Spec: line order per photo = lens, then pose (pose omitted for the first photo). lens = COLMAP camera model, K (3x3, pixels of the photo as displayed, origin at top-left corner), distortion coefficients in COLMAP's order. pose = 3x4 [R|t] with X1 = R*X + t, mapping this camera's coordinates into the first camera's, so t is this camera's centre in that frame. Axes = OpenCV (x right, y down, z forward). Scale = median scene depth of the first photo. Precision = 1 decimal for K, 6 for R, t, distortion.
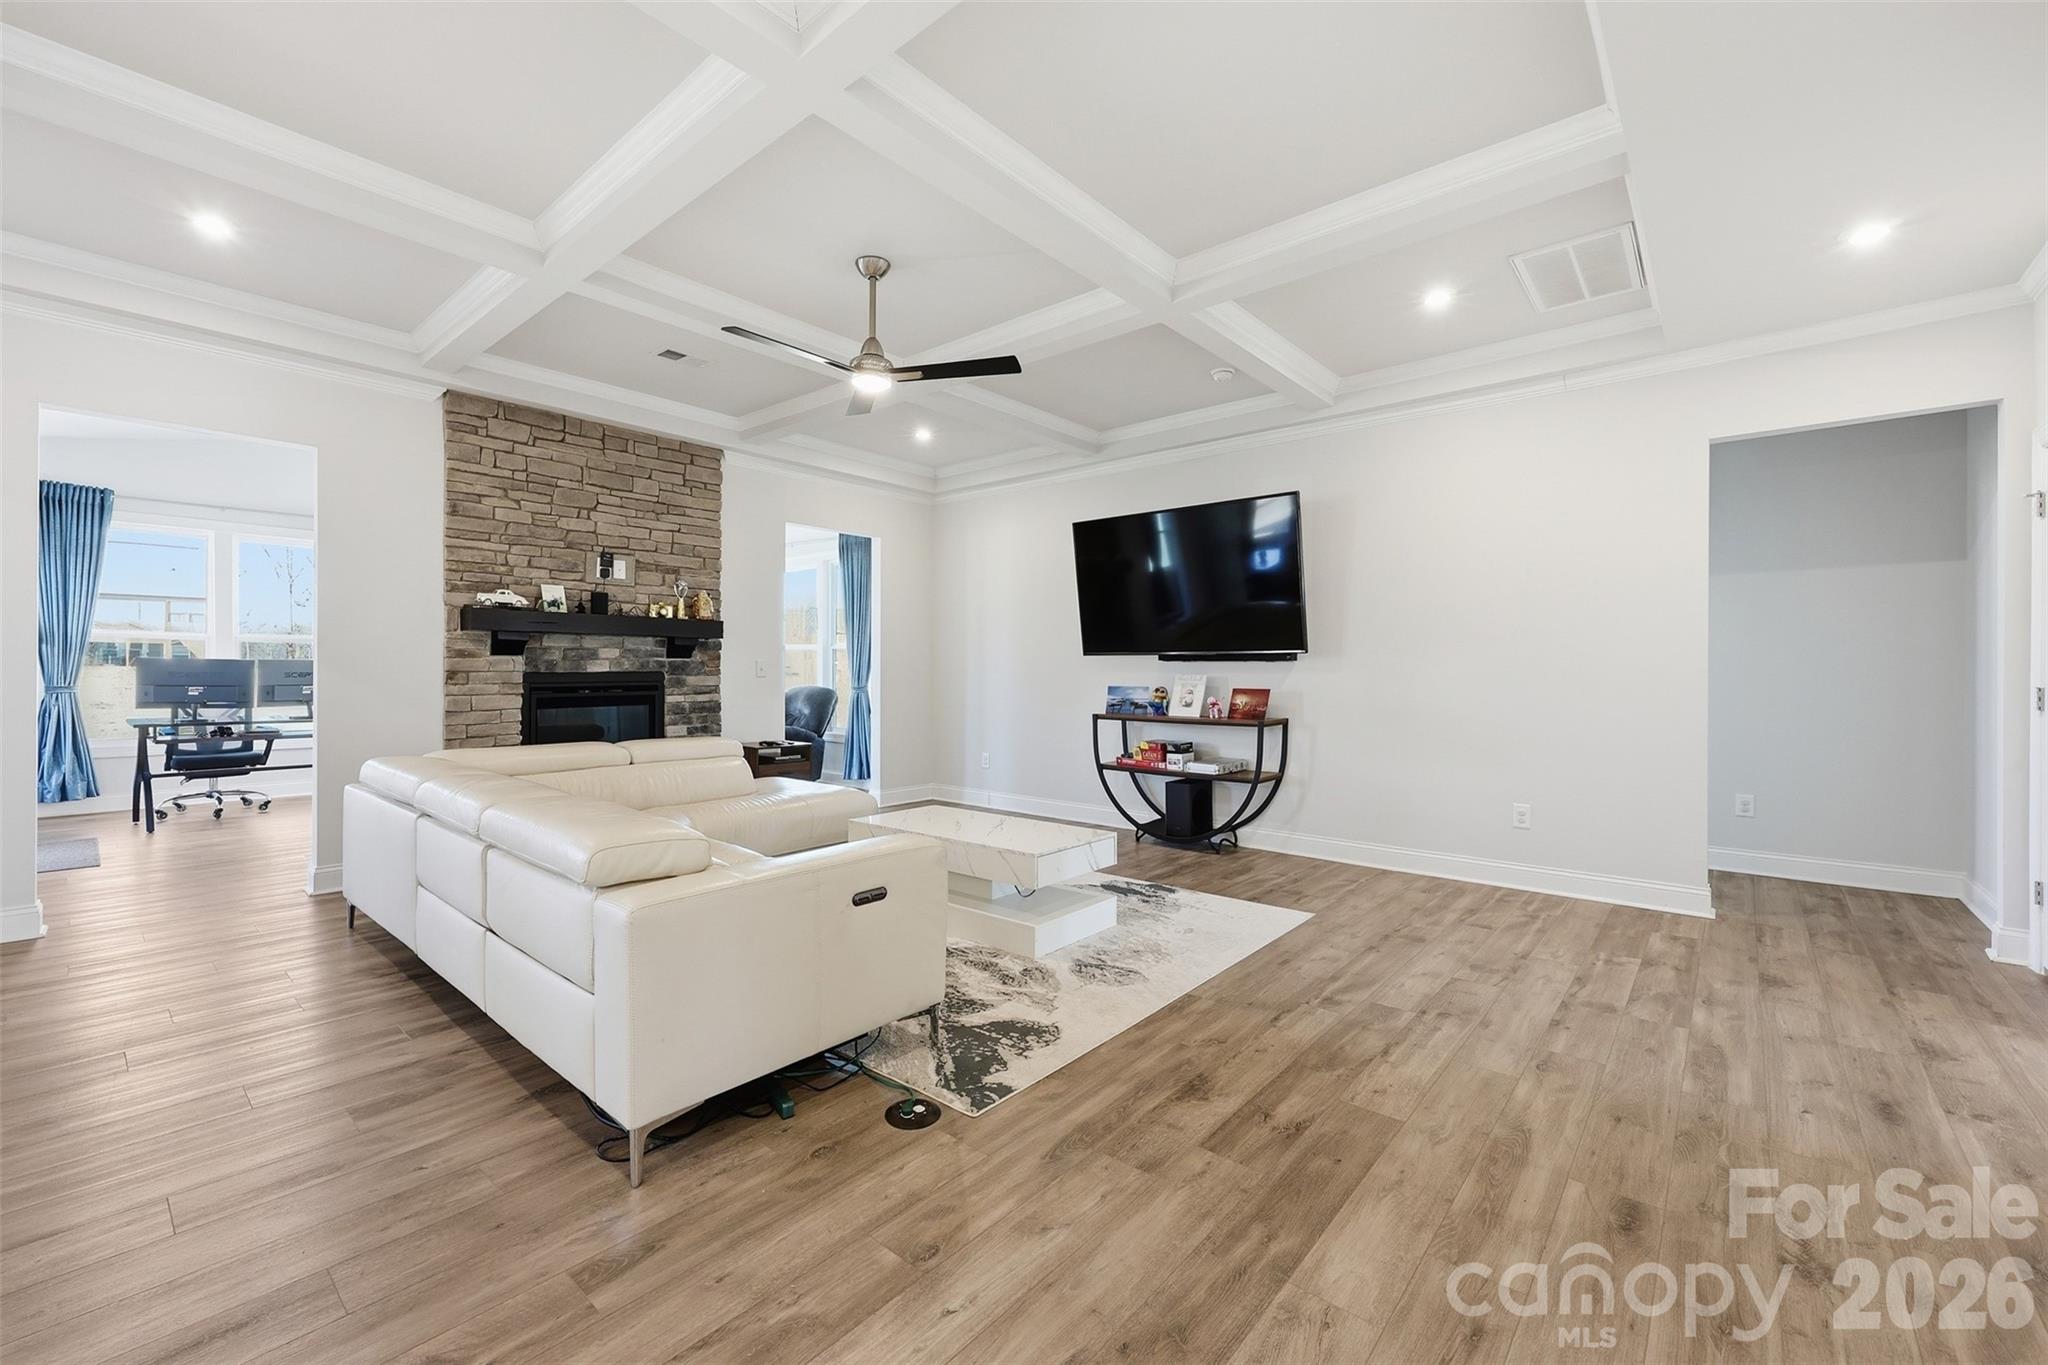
lens RADIAL K [[835.0, 0, 1024.0], [0, 835.0, 682.5], [0, 0, 1]] dist [-0.001528, 0.000065]
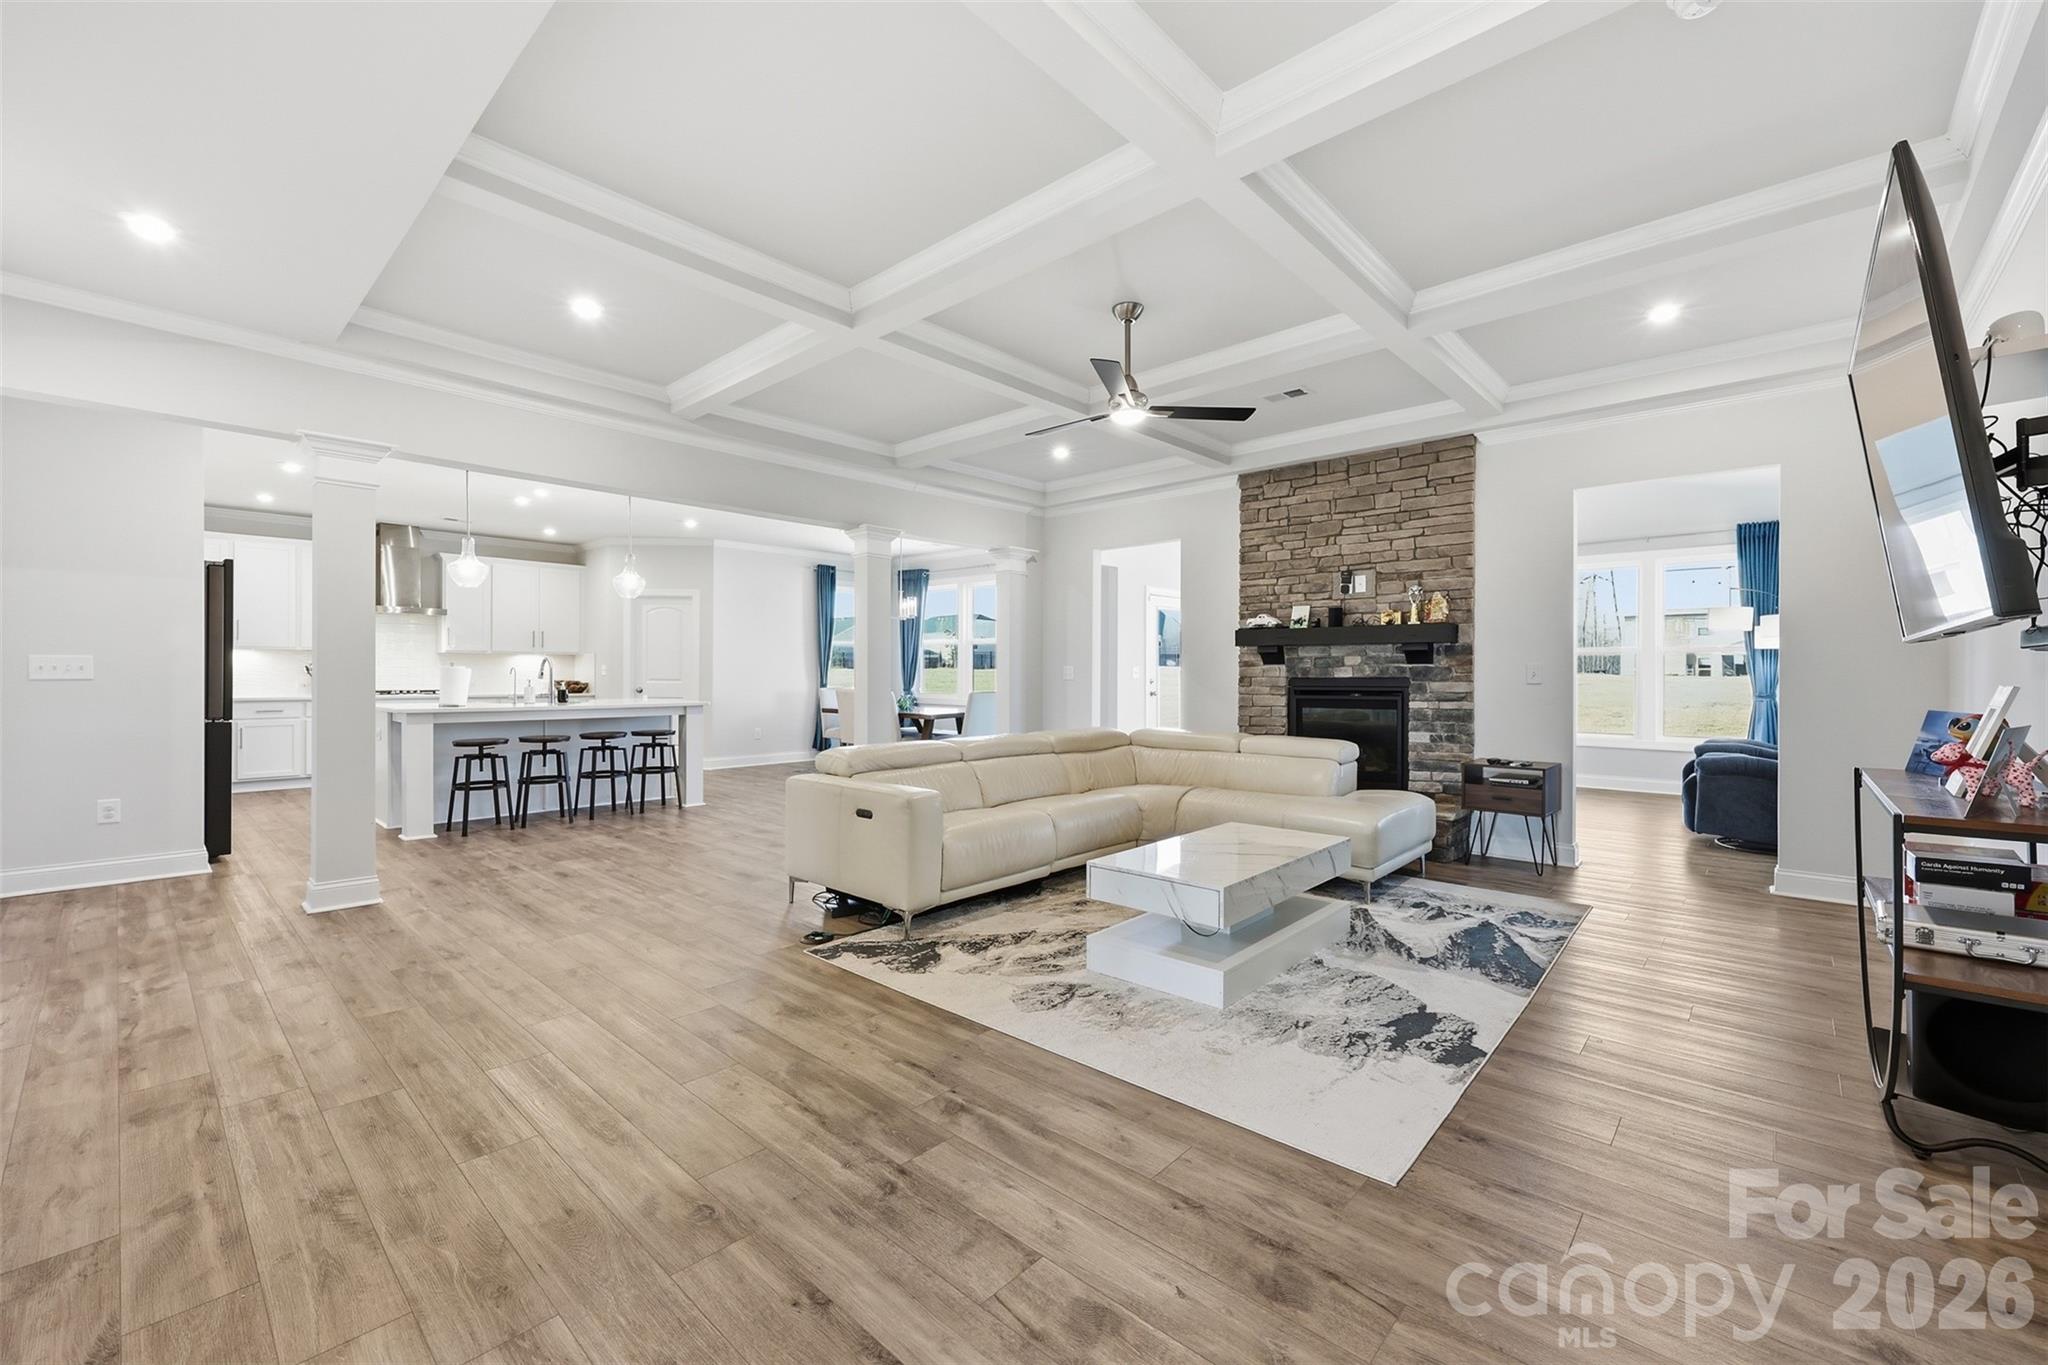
lens RADIAL K [[835.0, 0, 1024.0], [0, 835.0, 682.5], [0, 0, 1]] dist [-0.001528, 0.000065]
pose [[-0.039879, 0.004802, -0.999193, 0.704321], [-0.017894, 0.999825, 0.005520, -0.004959], [0.999044, 0.018099, -0.039786, 0.684482]]
